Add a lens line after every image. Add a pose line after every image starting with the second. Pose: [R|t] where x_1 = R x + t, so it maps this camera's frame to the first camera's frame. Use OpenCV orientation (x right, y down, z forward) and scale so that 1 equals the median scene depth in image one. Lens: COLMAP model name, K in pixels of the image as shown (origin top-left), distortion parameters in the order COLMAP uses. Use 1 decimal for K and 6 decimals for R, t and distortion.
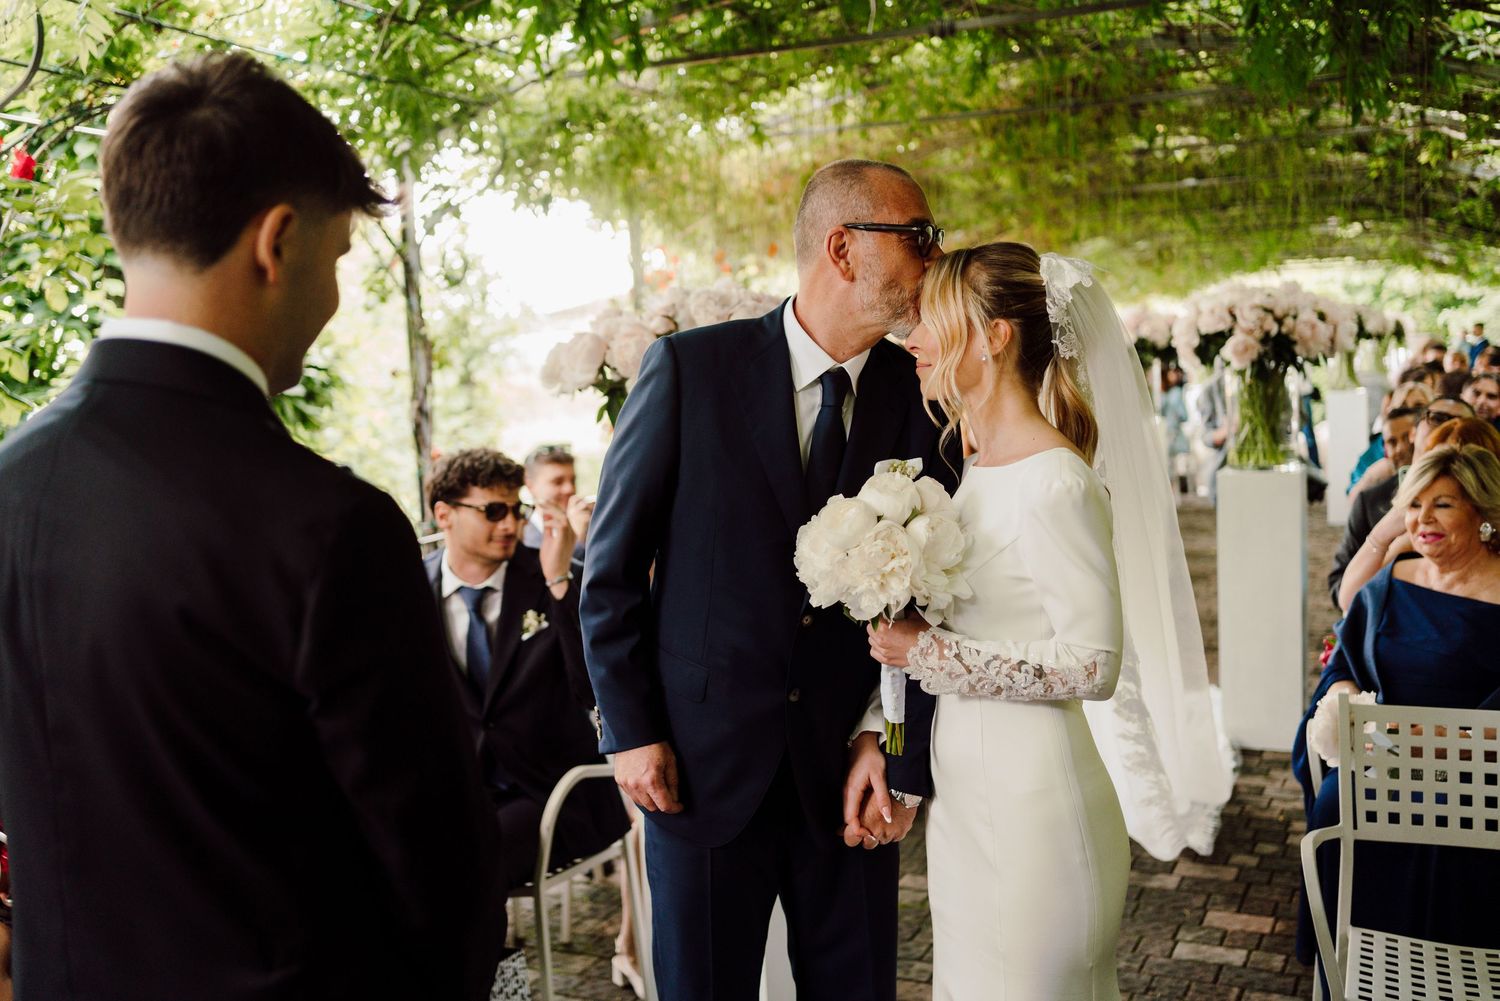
lens RADIAL K [[1534.7, 0, 750.0], [0, 1534.7, 500.5], [0, 0, 1]] dist [0.004073, 0.011364]
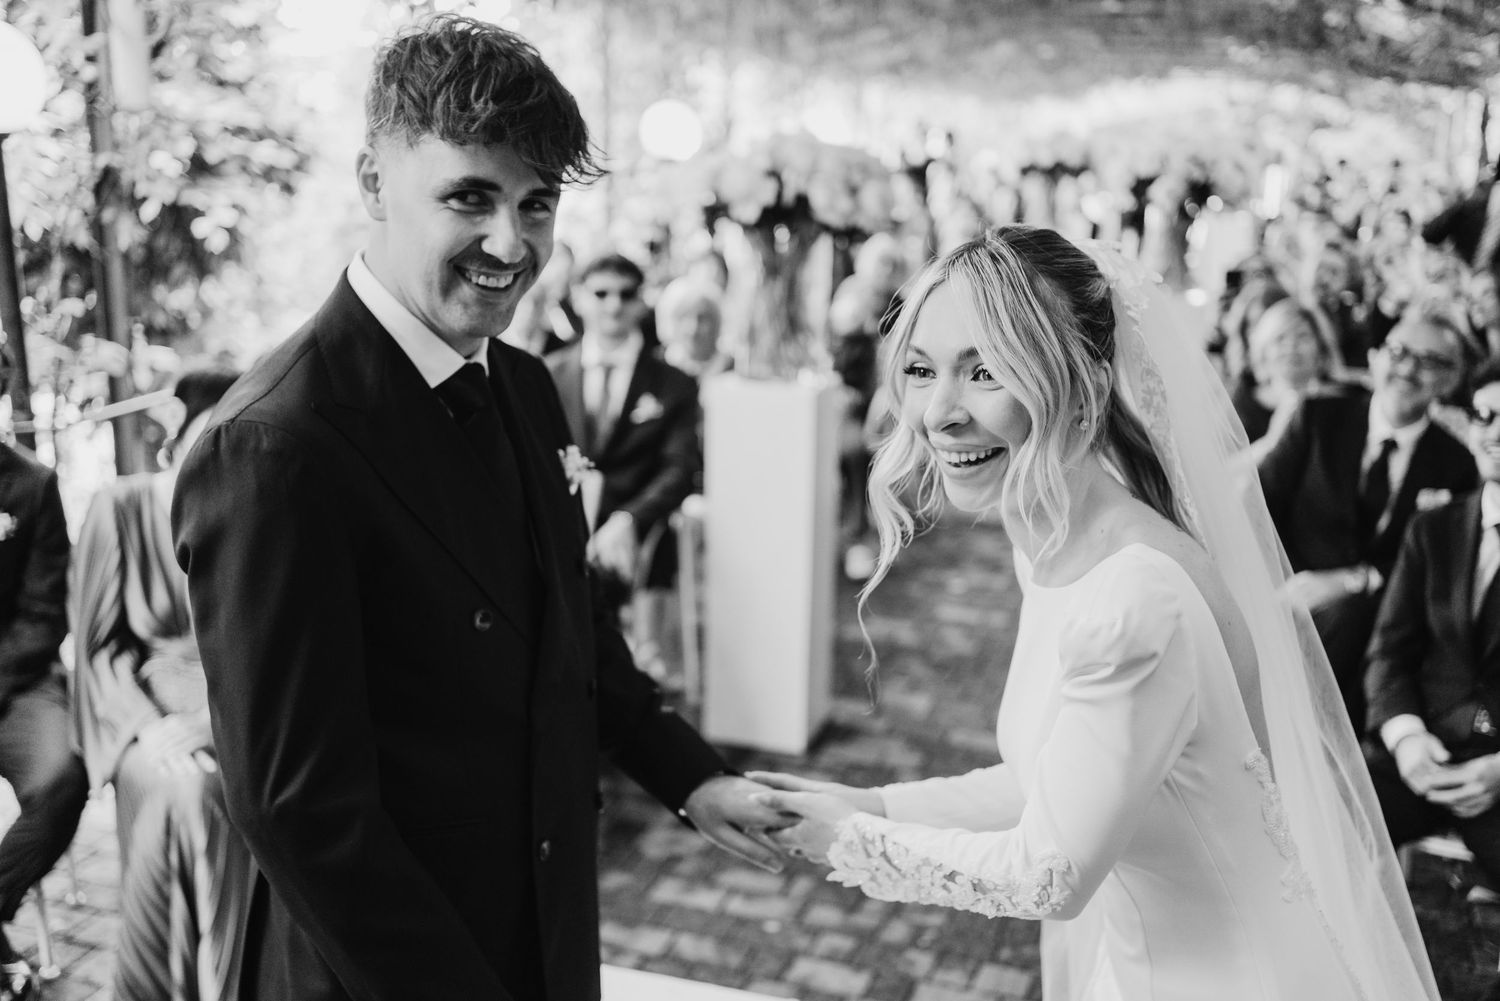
lens RADIAL K [[1643.8, 0, 794.8], [0, 1643.8, 571.9], [0, 0, 1]] dist [0.004260, -0.010169]
pose [[0.988871, 0.039911, 0.143325, -0.093208], [-0.064164, 0.983558, 0.168809, -0.006686], [-0.134231, -0.176126, 0.975172, -0.160369]]
